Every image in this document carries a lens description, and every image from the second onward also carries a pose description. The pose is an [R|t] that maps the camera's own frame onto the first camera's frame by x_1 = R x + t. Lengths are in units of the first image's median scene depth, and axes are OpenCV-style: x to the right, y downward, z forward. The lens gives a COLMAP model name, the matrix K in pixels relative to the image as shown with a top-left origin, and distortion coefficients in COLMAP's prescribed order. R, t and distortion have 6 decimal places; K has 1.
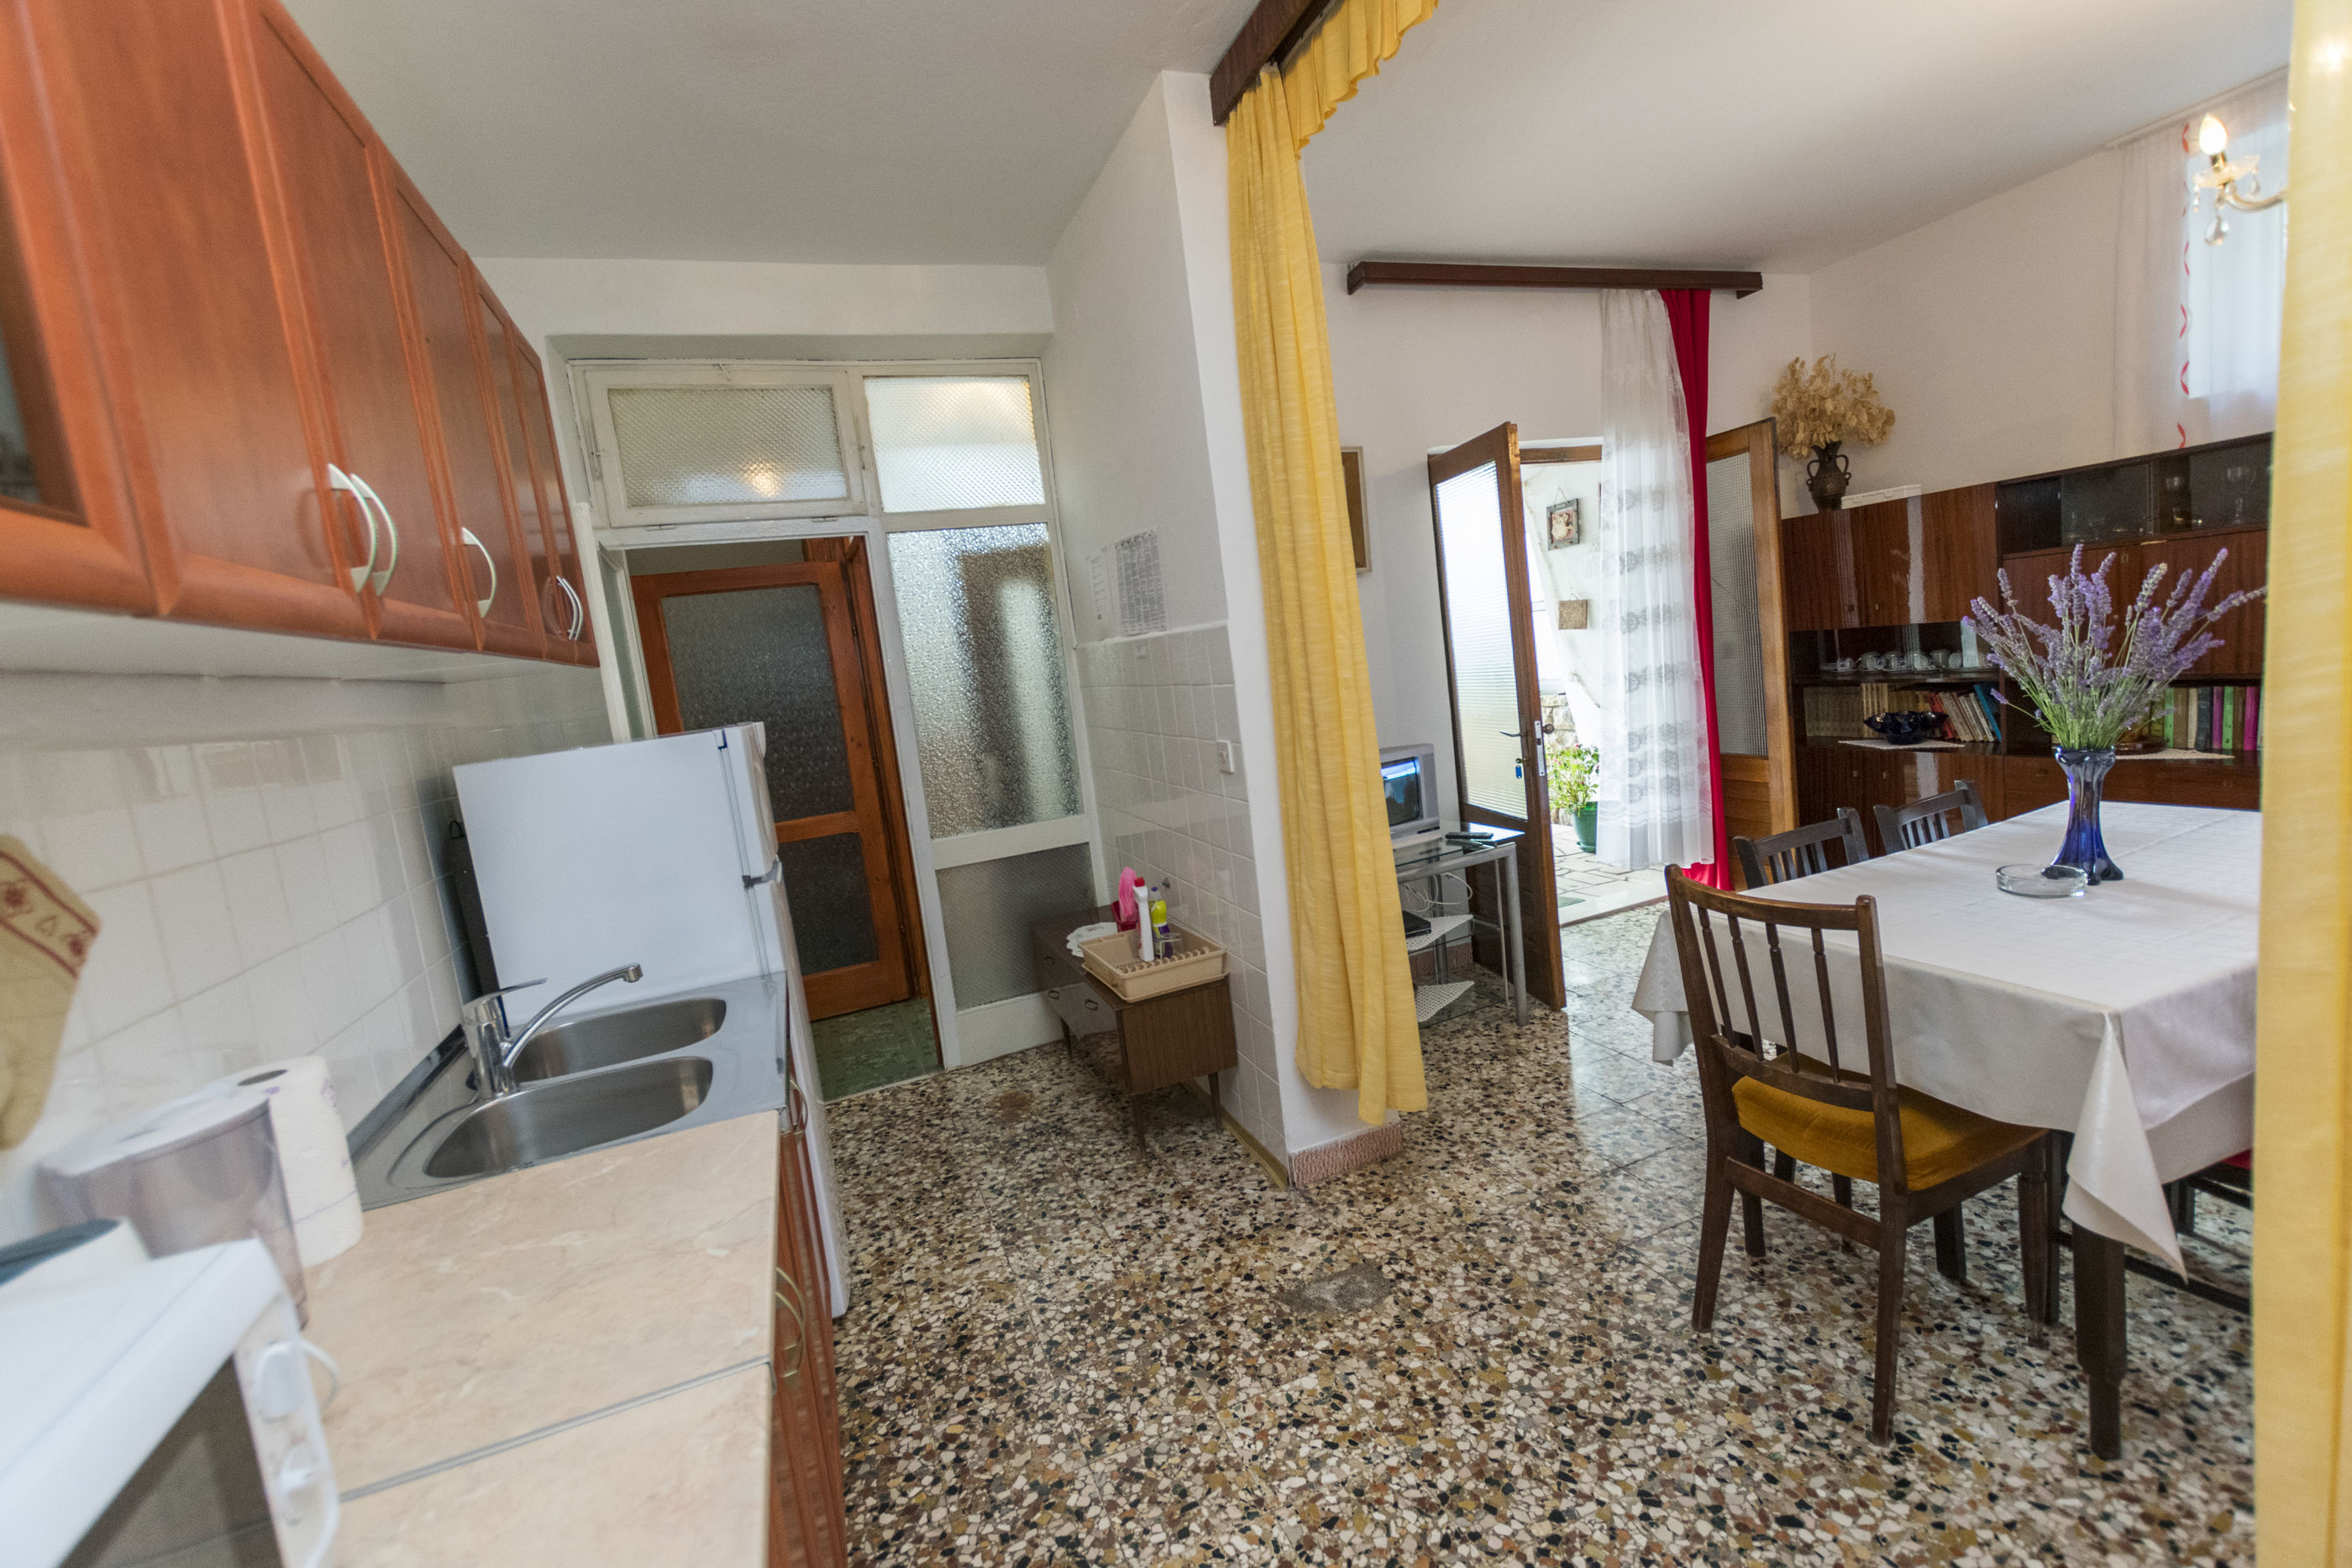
lens RADIAL K [[1011.4, 0, 1180.1], [0, 1011.4, 776.2], [0, 0, 1]] dist [0.010576, -0.005237]
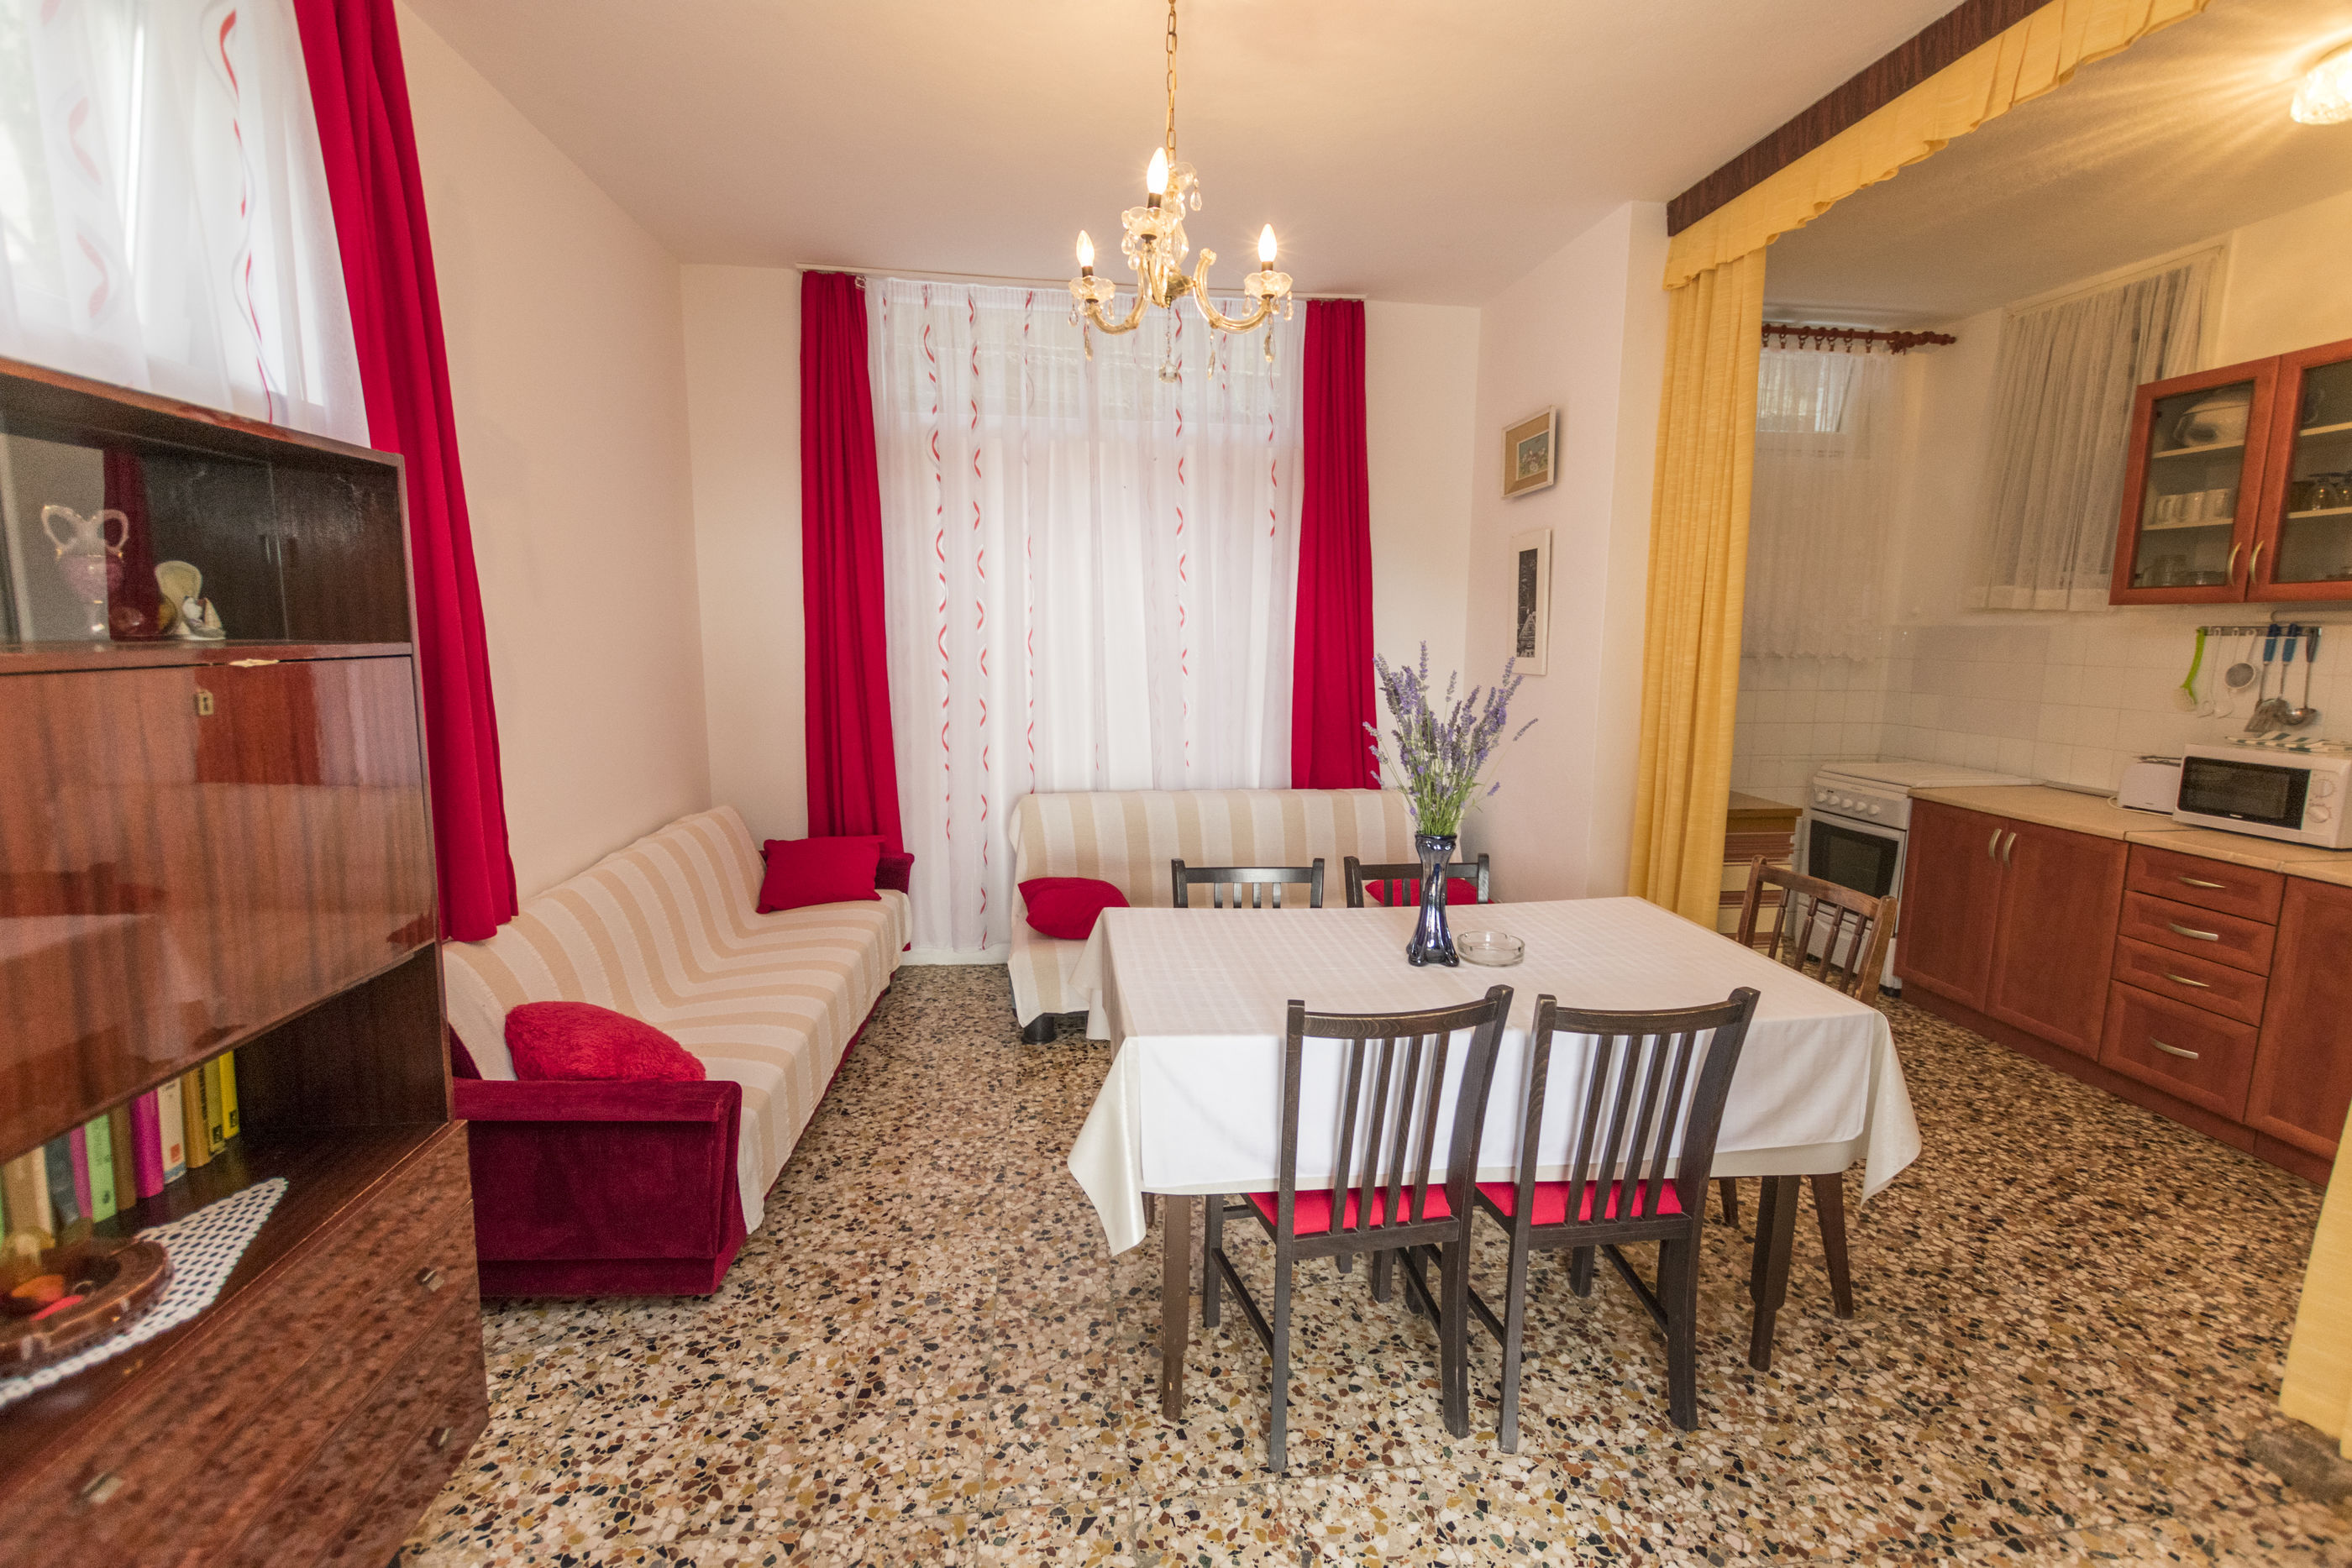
lens RADIAL K [[1011.4, 0, 1180.1], [0, 1011.4, 776.2], [0, 0, 1]] dist [0.010576, -0.005237]
pose [[-0.964115, 0.076898, 0.254104, 0.906165], [0.138350, 0.962422, 0.233671, -0.380131], [-0.226587, 0.260441, -0.938525, 2.097513]]
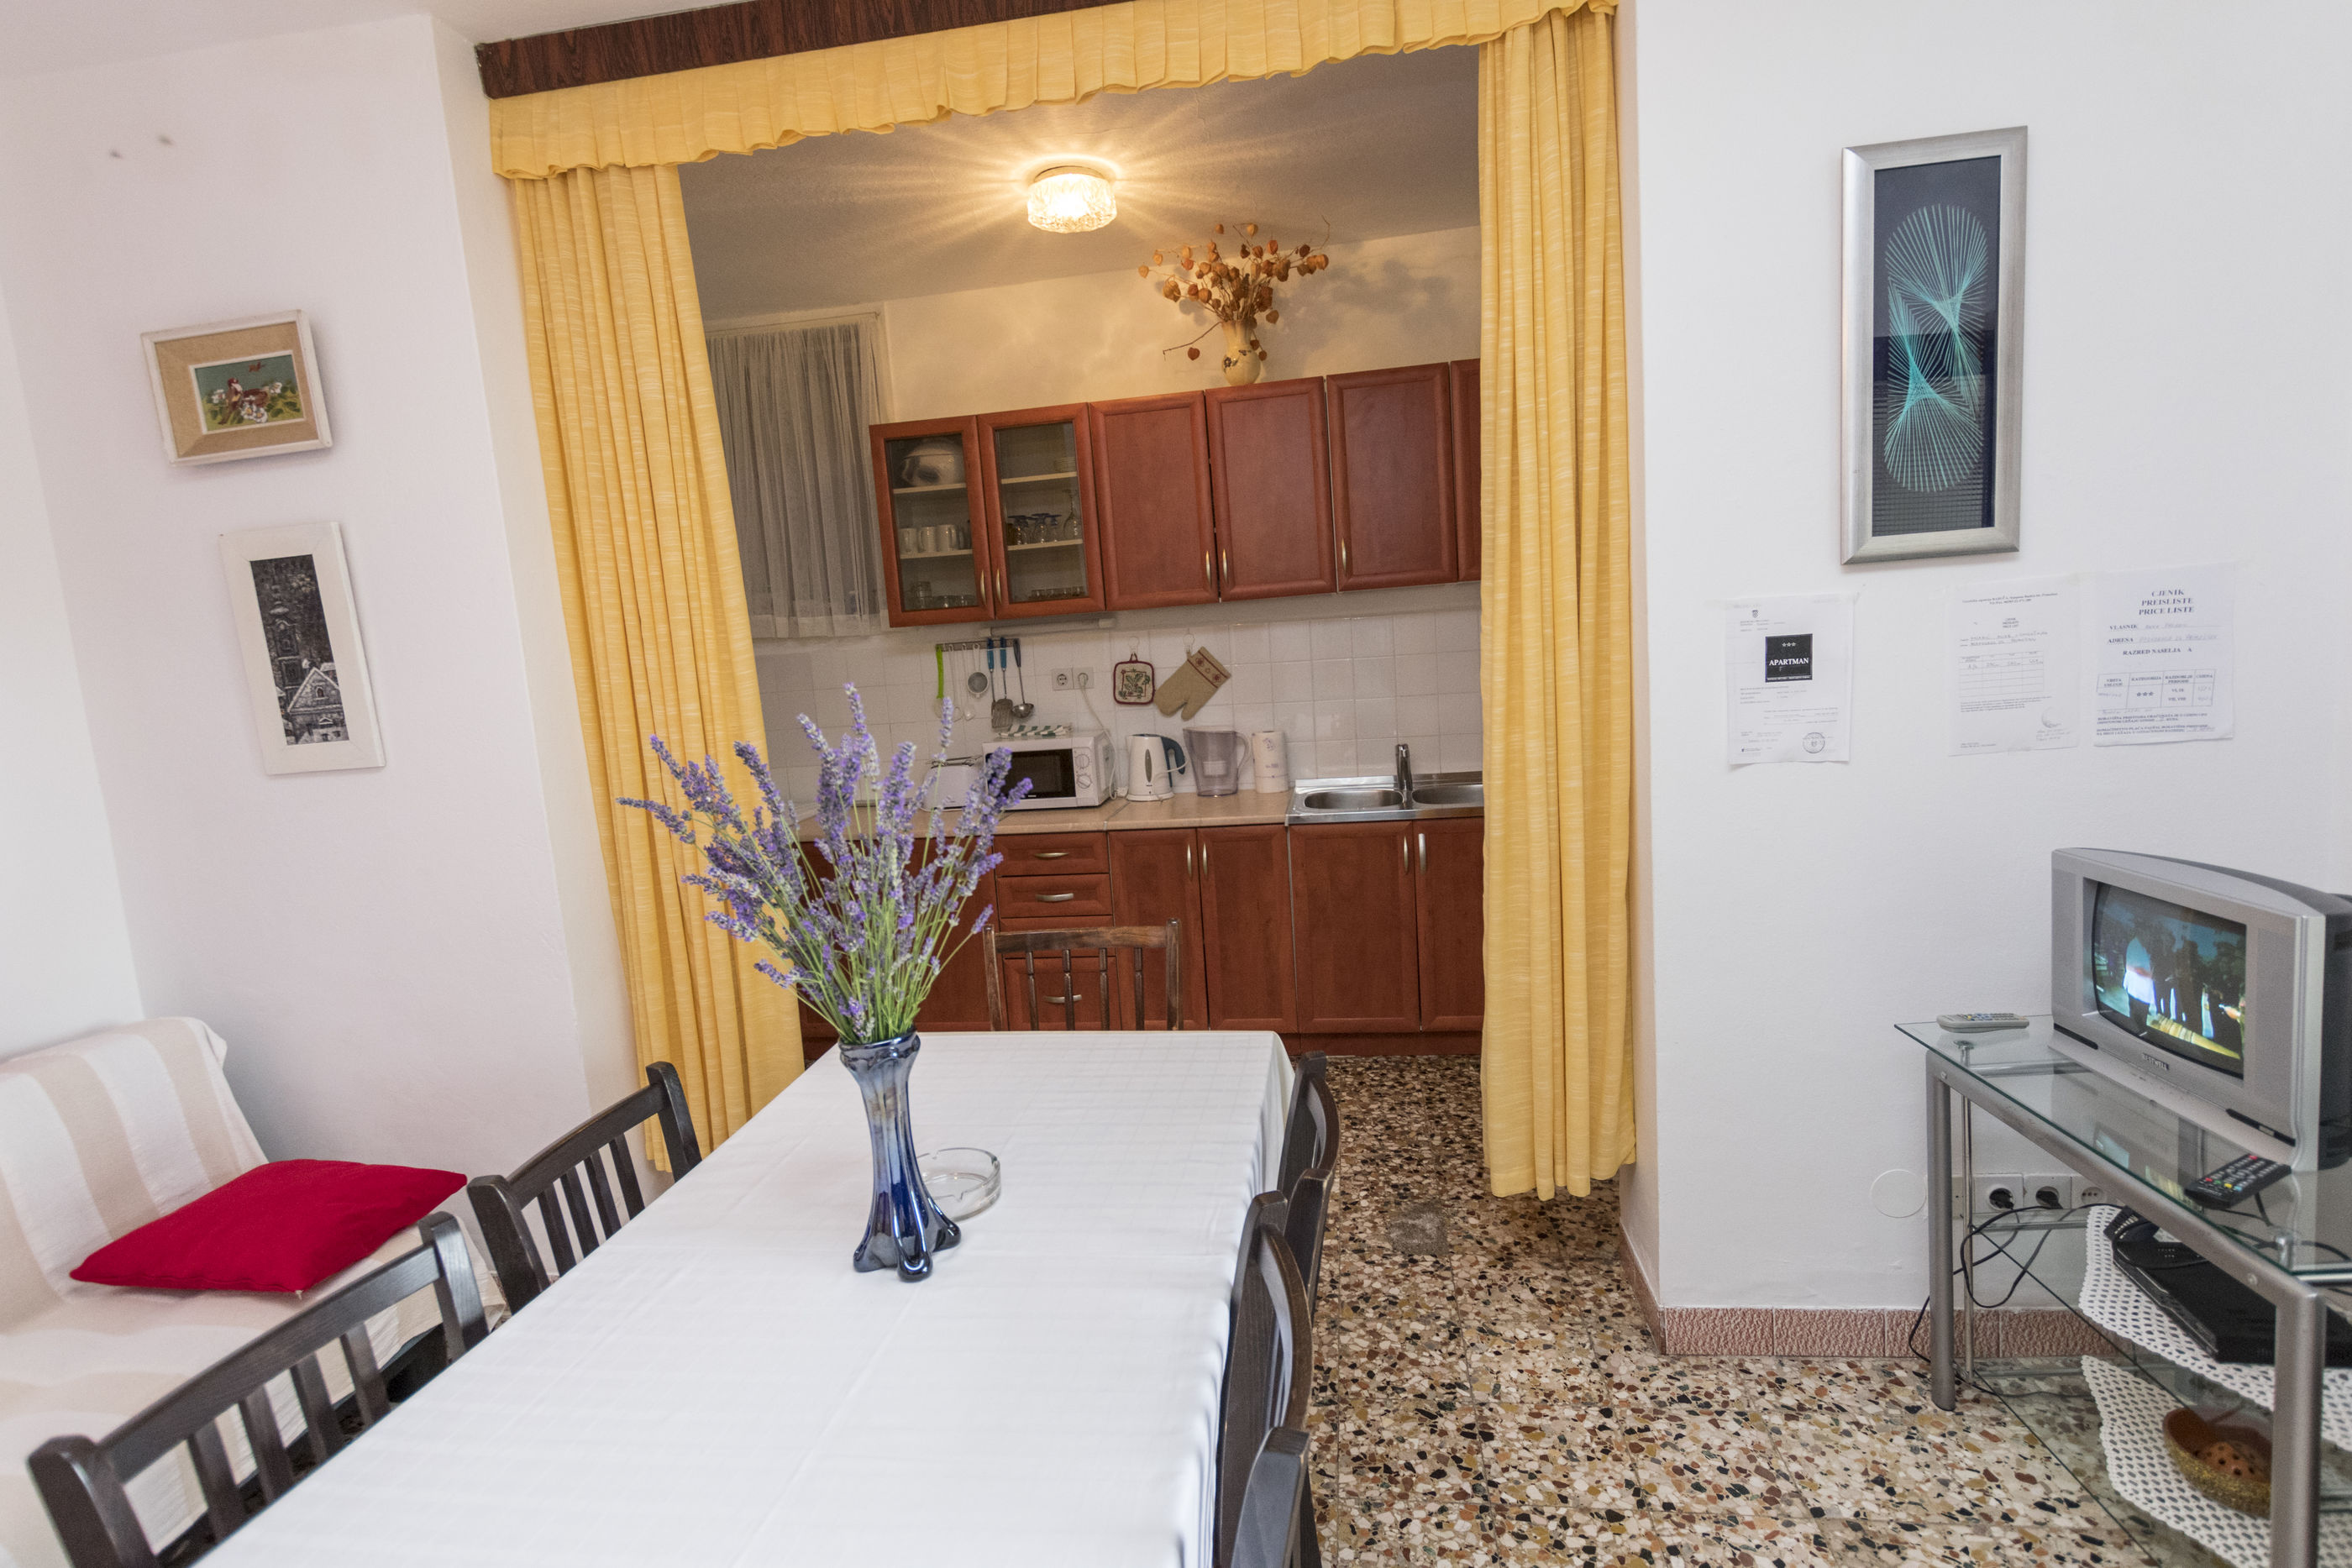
lens RADIAL K [[1133.6, 0, 1180.9], [0, 1133.6, 776.2], [0, 0, 1]] dist [0.004469, -0.000181]
pose [[-0.480158, 0.261486, -0.837301, 1.353246], [0.020598, 0.957633, 0.287253, -0.360012], [0.876940, 0.120681, -0.465202, 1.480439]]
